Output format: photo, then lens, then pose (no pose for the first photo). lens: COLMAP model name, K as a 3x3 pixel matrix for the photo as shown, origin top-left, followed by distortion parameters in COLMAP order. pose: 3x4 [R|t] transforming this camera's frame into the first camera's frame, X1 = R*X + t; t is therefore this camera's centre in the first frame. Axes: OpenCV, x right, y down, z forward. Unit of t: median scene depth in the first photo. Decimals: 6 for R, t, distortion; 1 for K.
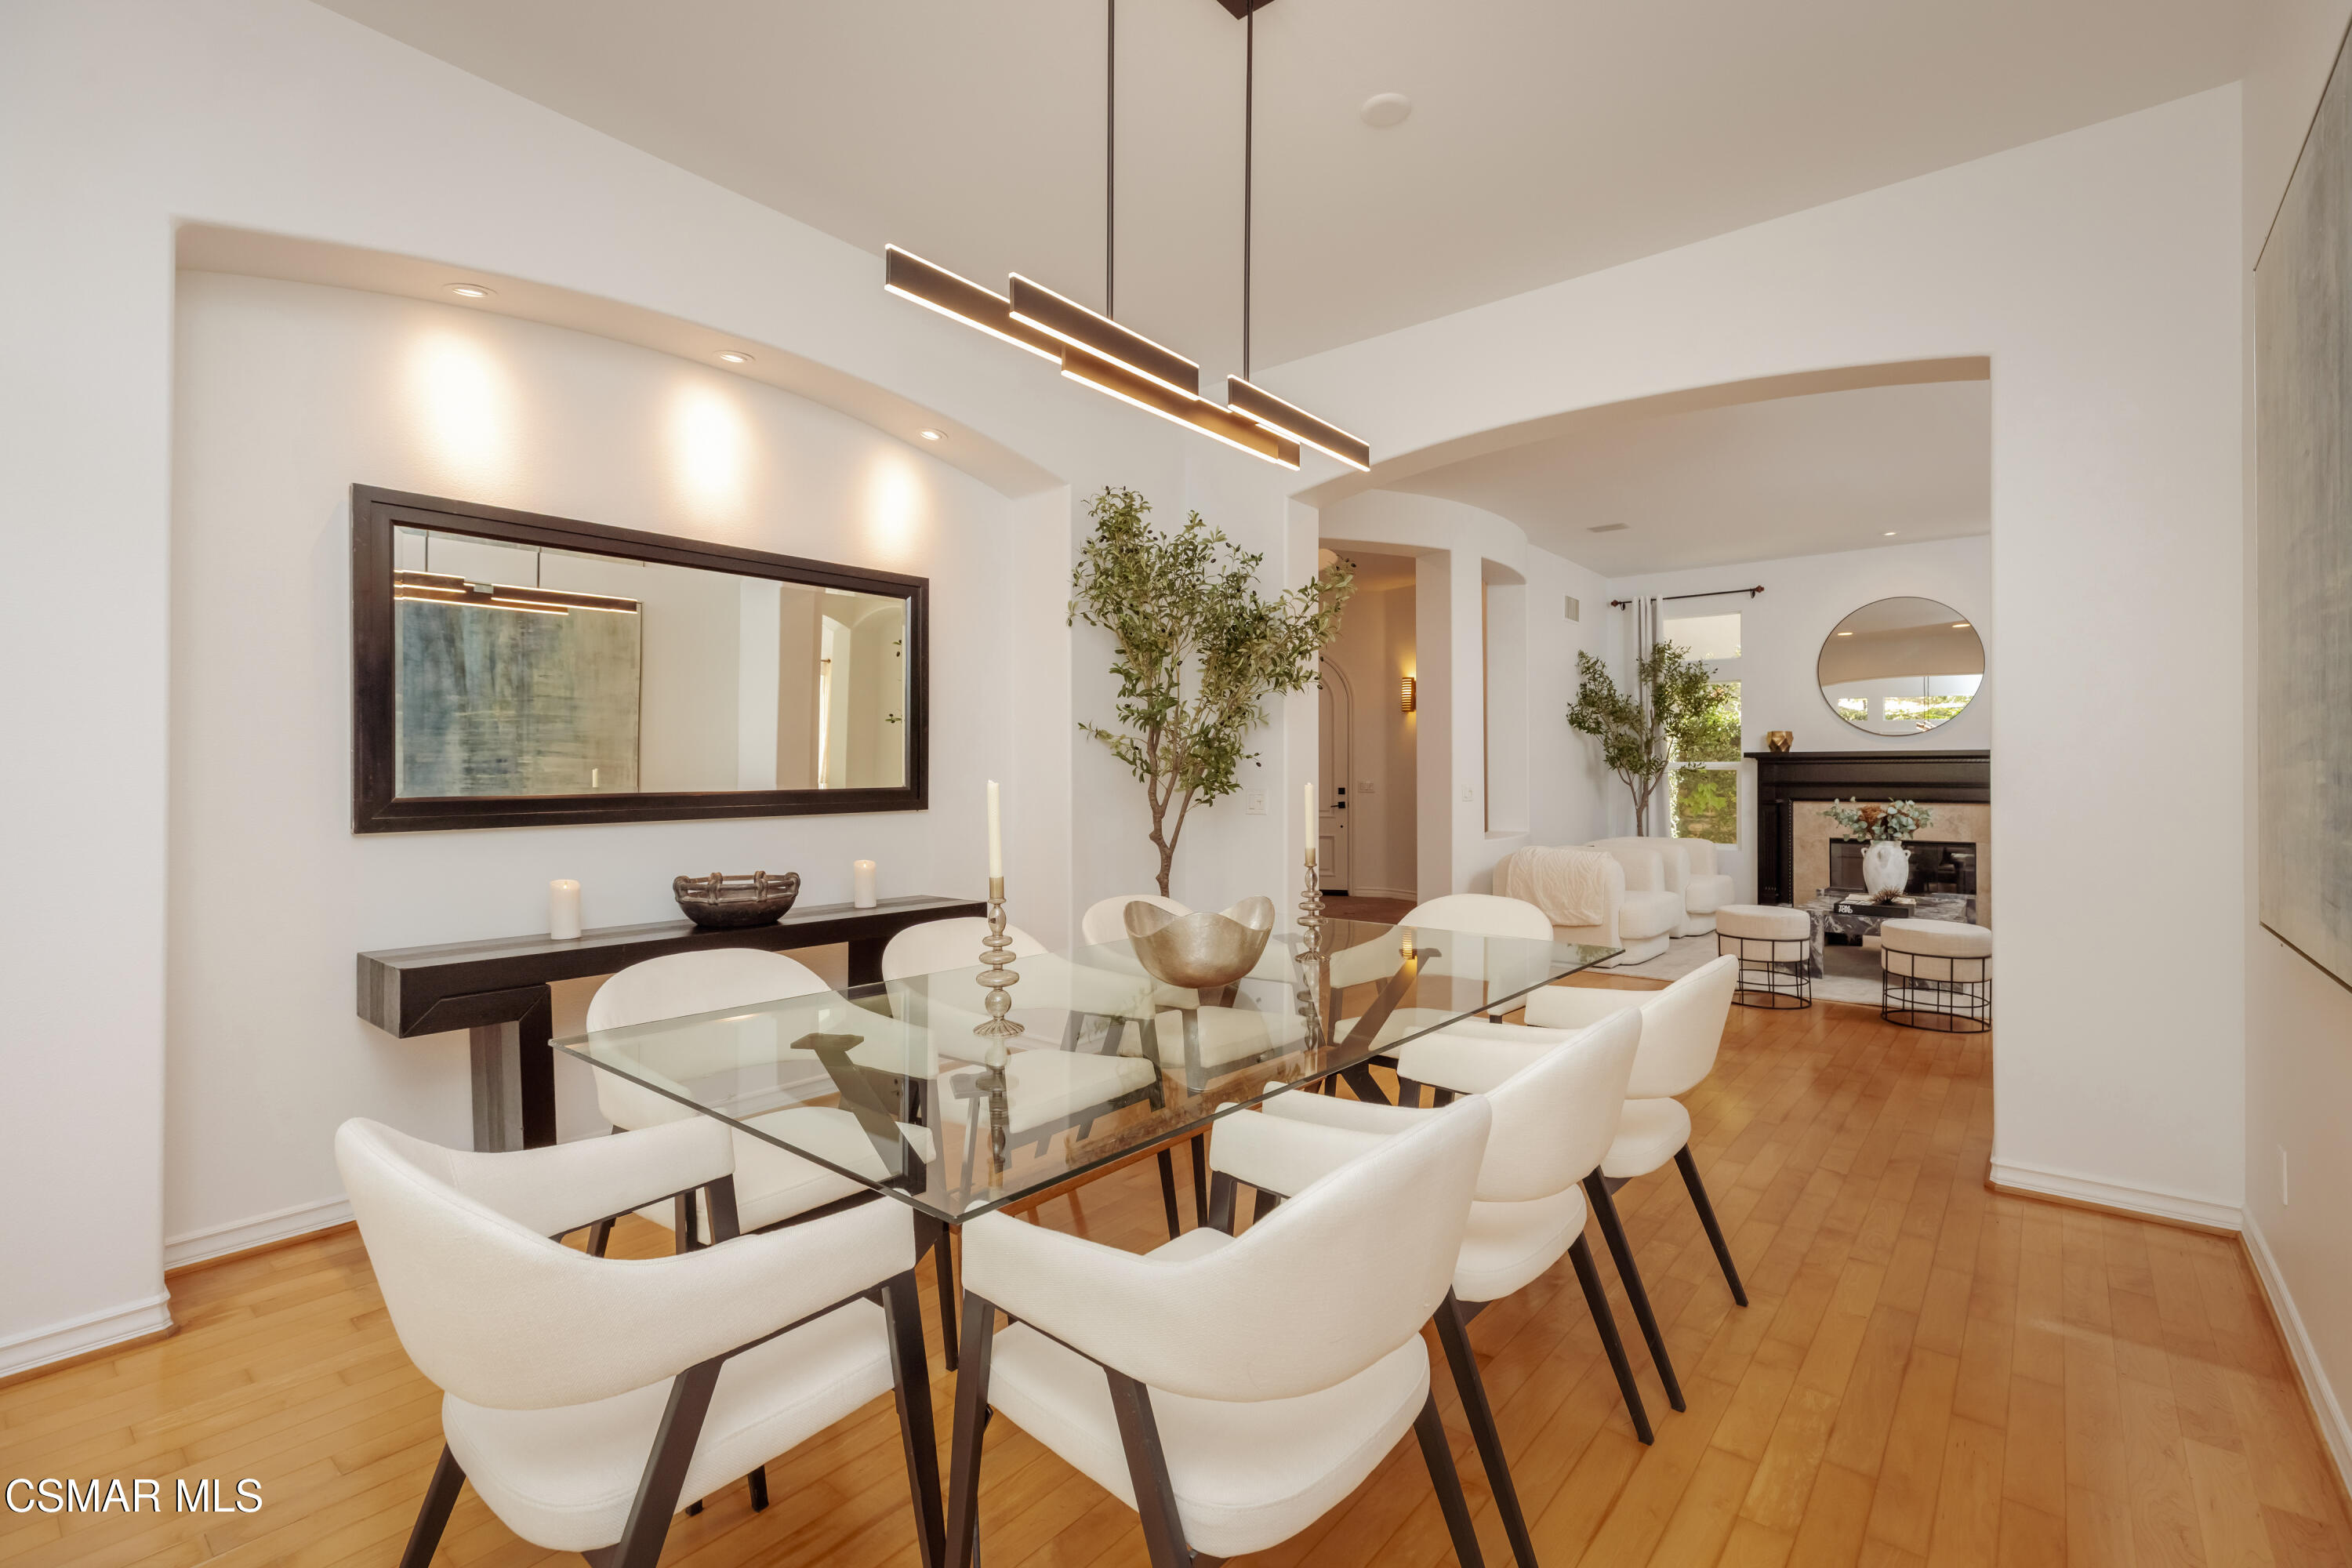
lens RADIAL K [[1054.5, 0, 1160.1], [0, 1054.5, 781.9], [0, 0, 1]] dist [0.007968, -0.000301]
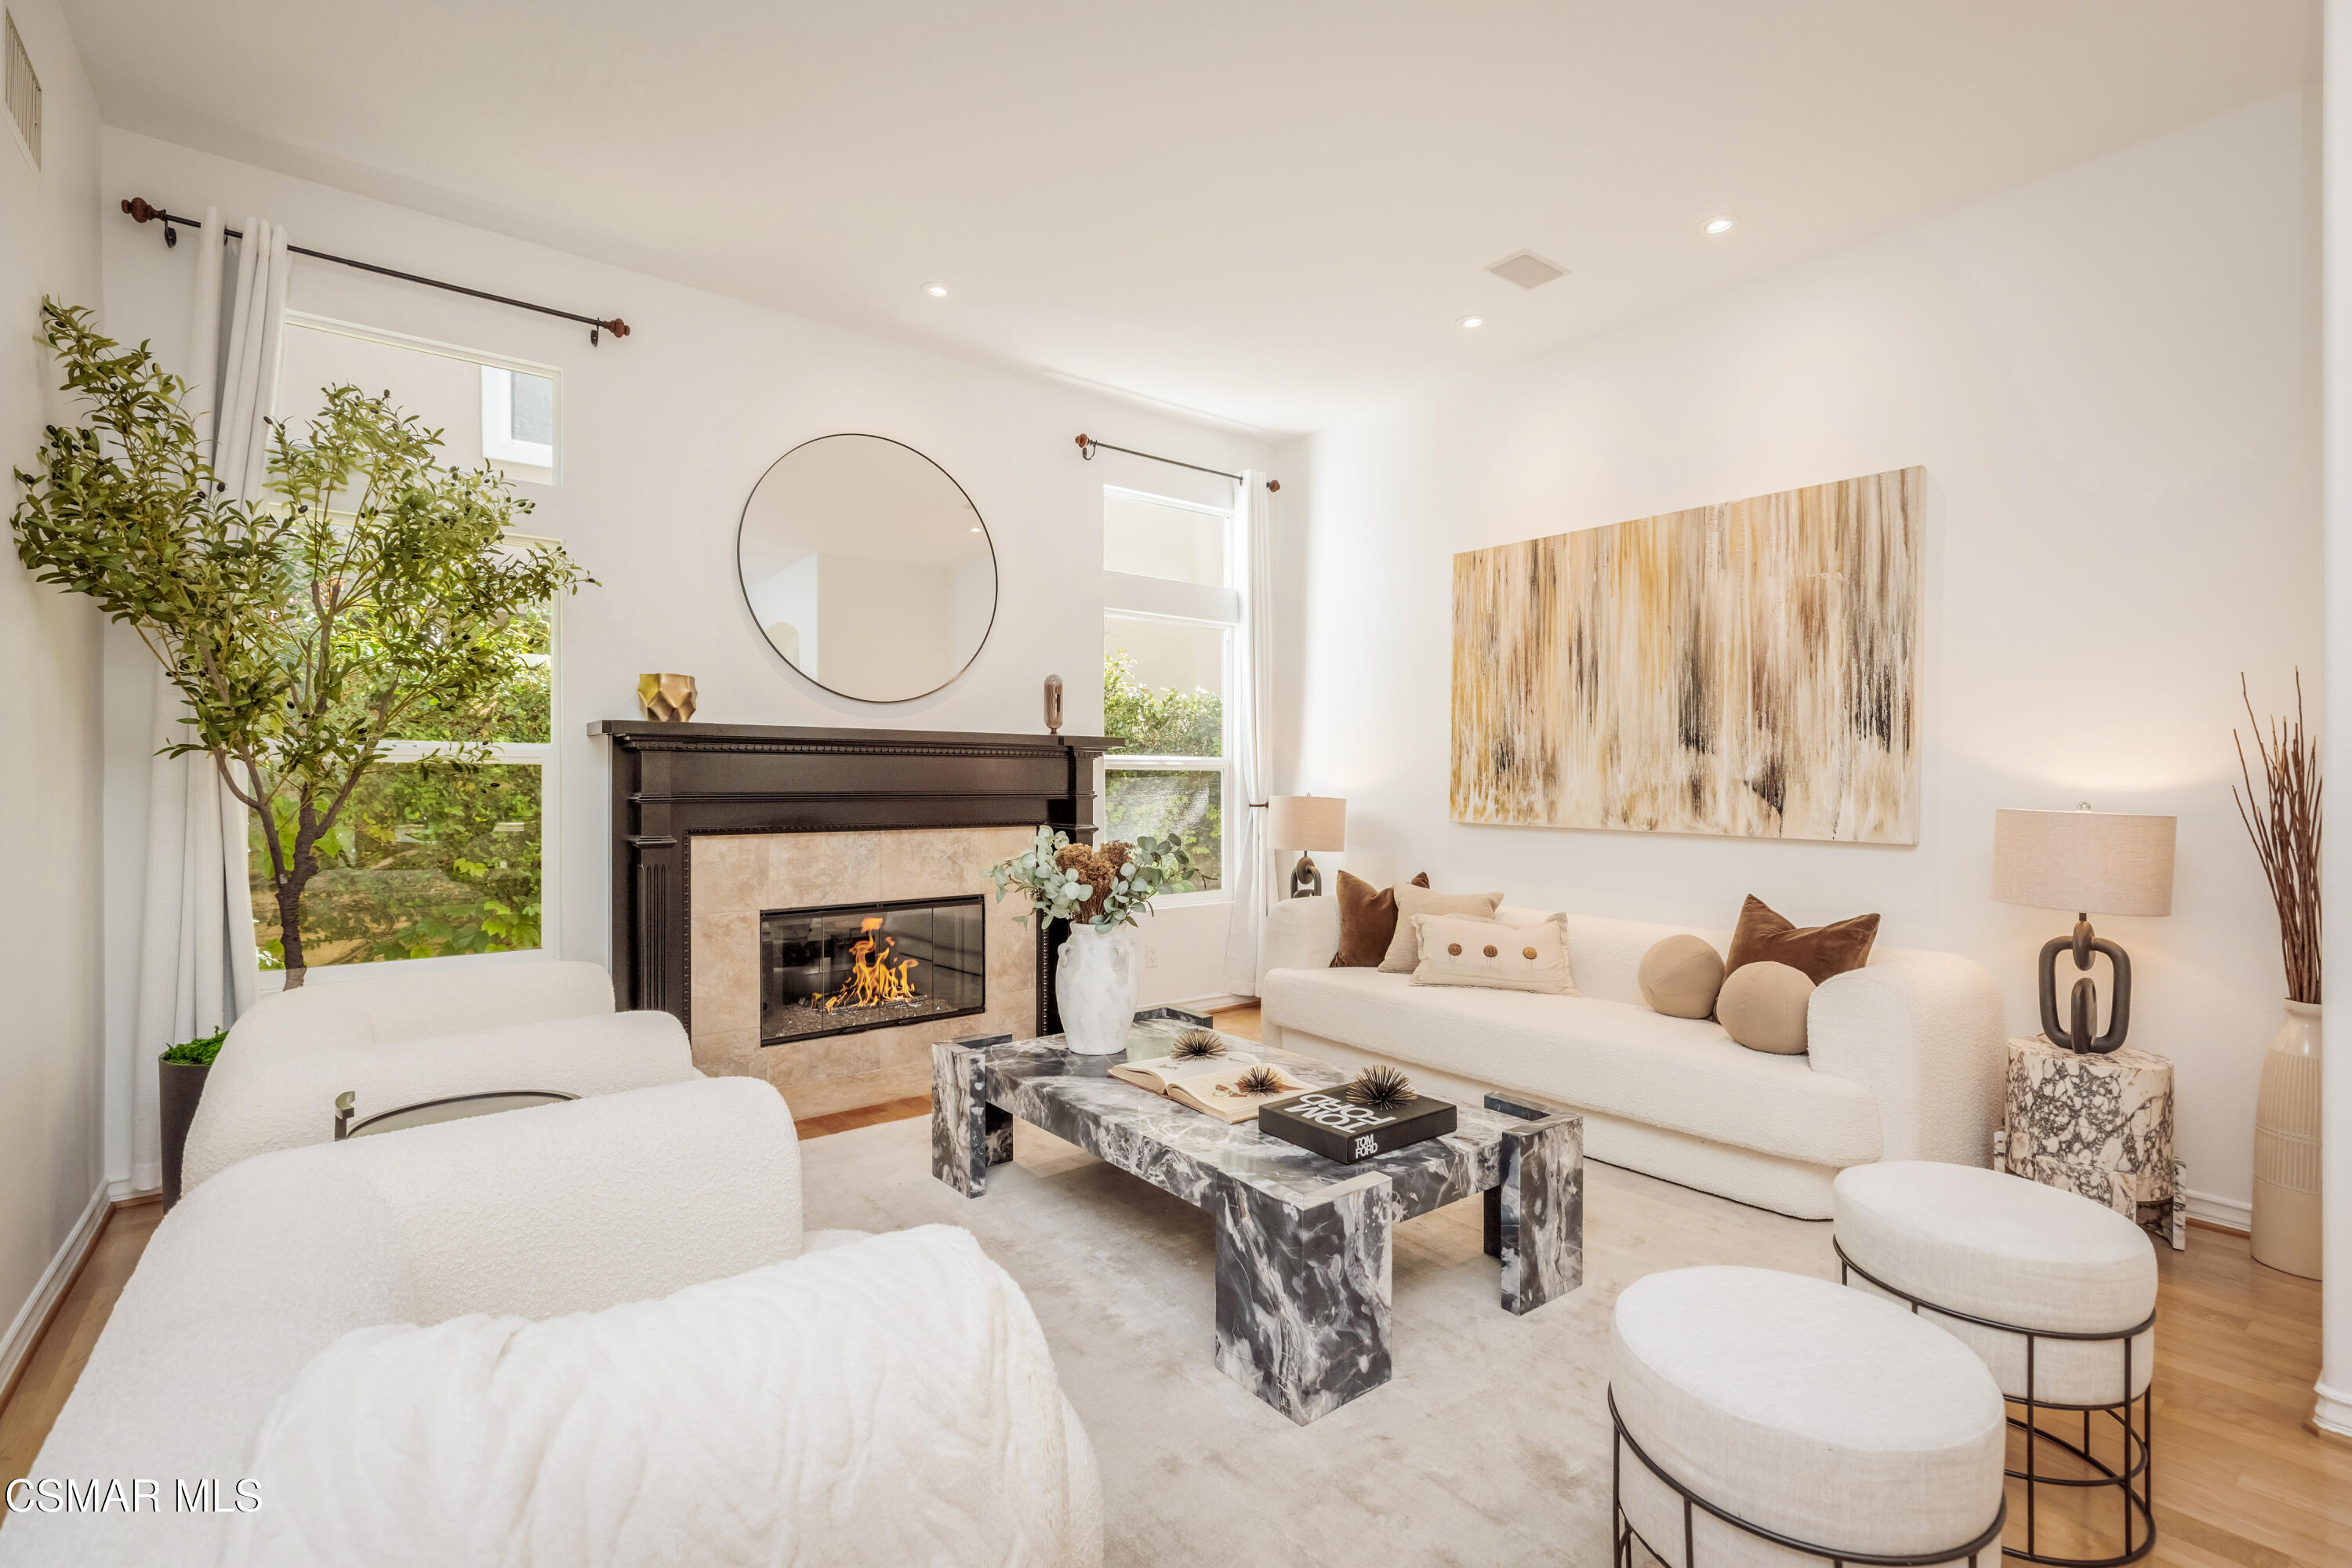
lens RADIAL K [[1054.5, 0, 1221.1], [0, 1054.5, 785.4], [0, 0, 1]] dist [0.007968, -0.000301]
pose [[0.187087, -0.004851, 0.982331, 0.201068], [0.004042, 0.999983, 0.004169, -0.003803], [-0.982335, 0.003191, 0.187103, 0.687501]]
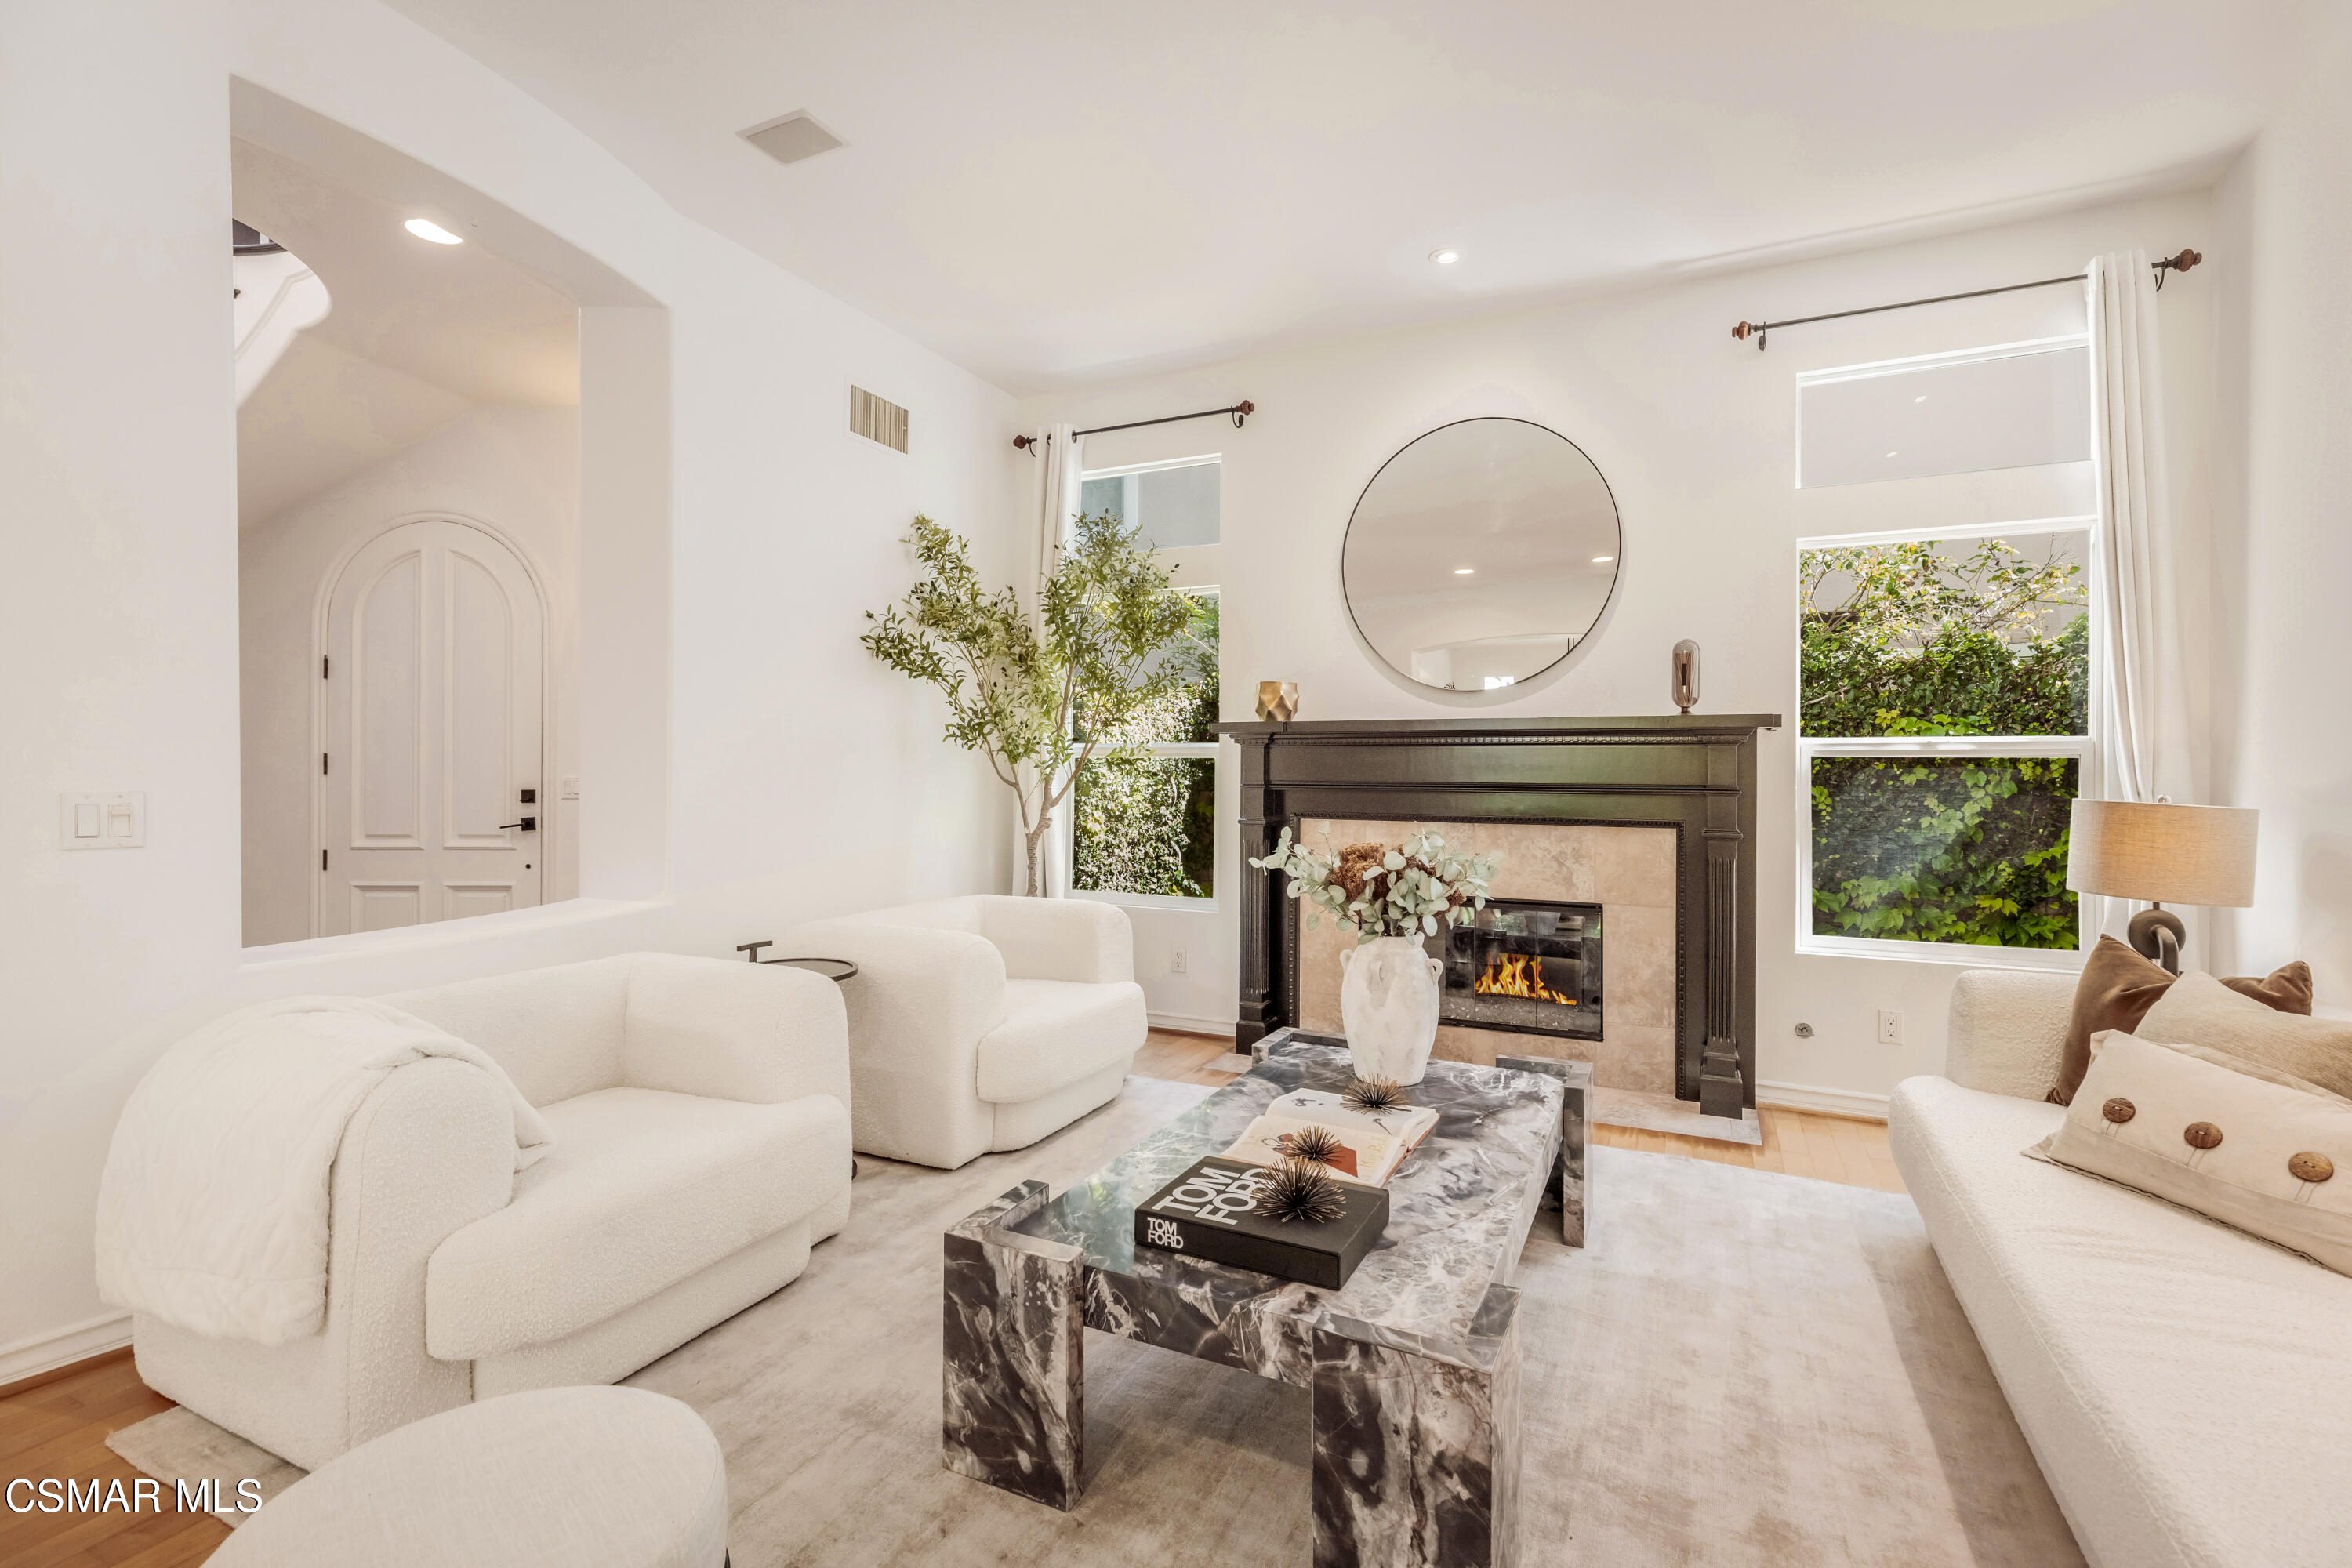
lens RADIAL K [[1054.5, 0, 1188.6], [0, 1054.5, 765.5], [0, 0, 1]] dist [0.007968, -0.000301]
pose [[0.968515, 0.005525, 0.248892, 0.409507], [-0.003415, 0.999954, -0.008910, -0.002681], [-0.248930, 0.007779, 0.968490, 0.506684]]
